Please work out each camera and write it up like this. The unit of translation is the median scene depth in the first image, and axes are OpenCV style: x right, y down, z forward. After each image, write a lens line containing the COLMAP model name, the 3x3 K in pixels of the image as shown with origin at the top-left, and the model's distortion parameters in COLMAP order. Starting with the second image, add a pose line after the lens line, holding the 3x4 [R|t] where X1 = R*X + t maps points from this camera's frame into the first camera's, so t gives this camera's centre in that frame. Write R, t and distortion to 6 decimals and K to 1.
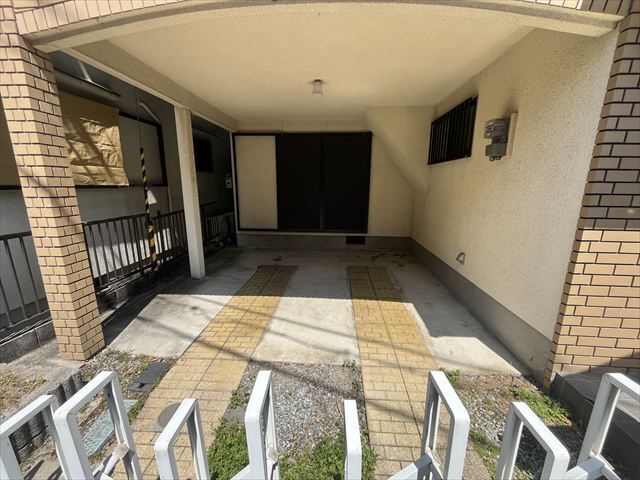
lens RADIAL K [[260.7, 0, 318.7], [0, 260.7, 241.1], [0, 0, 1]] dist [-0.002360, -0.000406]
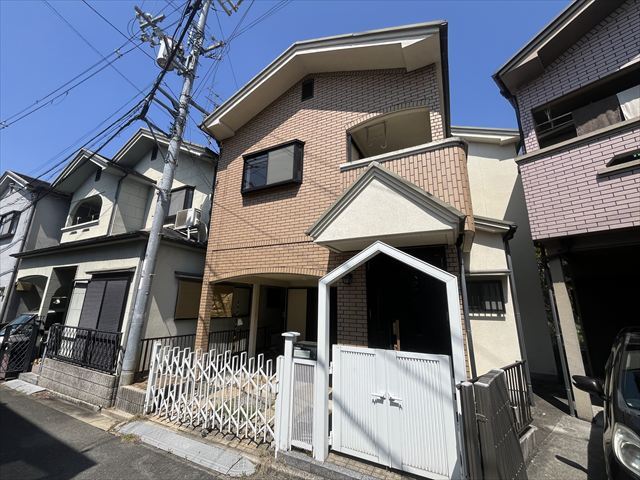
lens RADIAL K [[260.7, 0, 318.3], [0, 260.7, 238.7], [0, 0, 1]] dist [-0.002360, -0.000406]
pose [[0.915674, -0.085443, -0.392735, 1.096100], [-0.099454, 0.898588, -0.427375, 0.089487], [0.389423, 0.430395, 0.814315, -1.025745]]
